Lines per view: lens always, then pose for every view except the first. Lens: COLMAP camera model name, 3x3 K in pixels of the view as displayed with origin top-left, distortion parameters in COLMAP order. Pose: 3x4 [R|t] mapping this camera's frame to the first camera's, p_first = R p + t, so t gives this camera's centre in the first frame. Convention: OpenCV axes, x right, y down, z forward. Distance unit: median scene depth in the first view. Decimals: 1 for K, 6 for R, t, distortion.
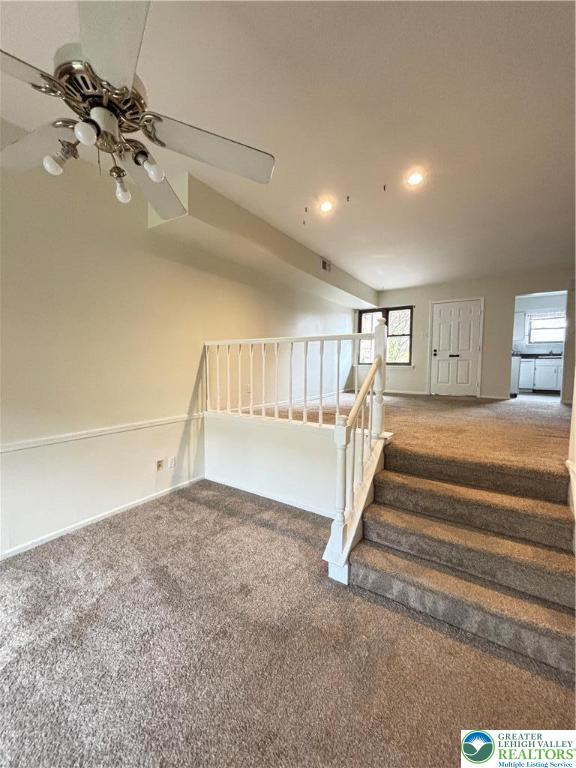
lens RADIAL K [[309.9, 0, 288.0], [0, 309.9, 384.0], [0, 0, 1]] dist [0.002616, -0.000436]
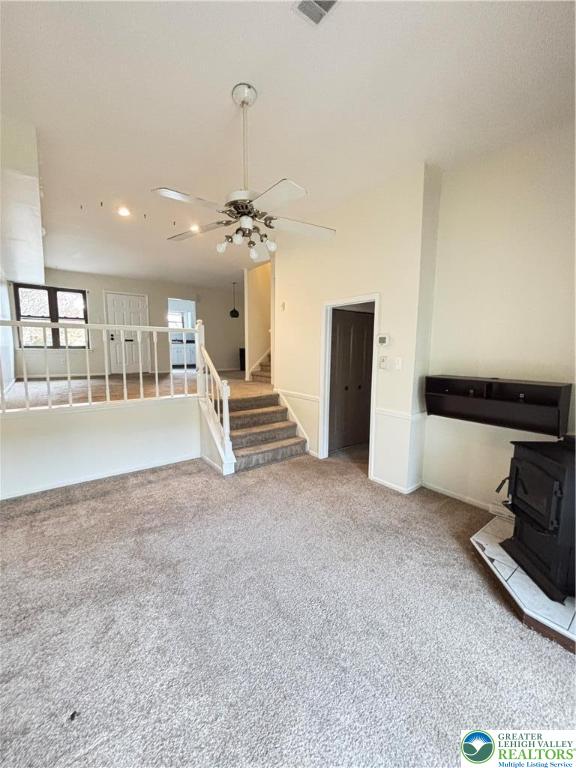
lens RADIAL K [[309.9, 0, 288.0], [0, 309.9, 384.0], [0, 0, 1]] dist [0.002616, -0.000436]
pose [[0.312986, -0.111559, 0.943183, -0.945645], [0.051915, 0.993602, 0.100295, -0.025743], [-0.948338, 0.017574, 0.316775, 0.075115]]
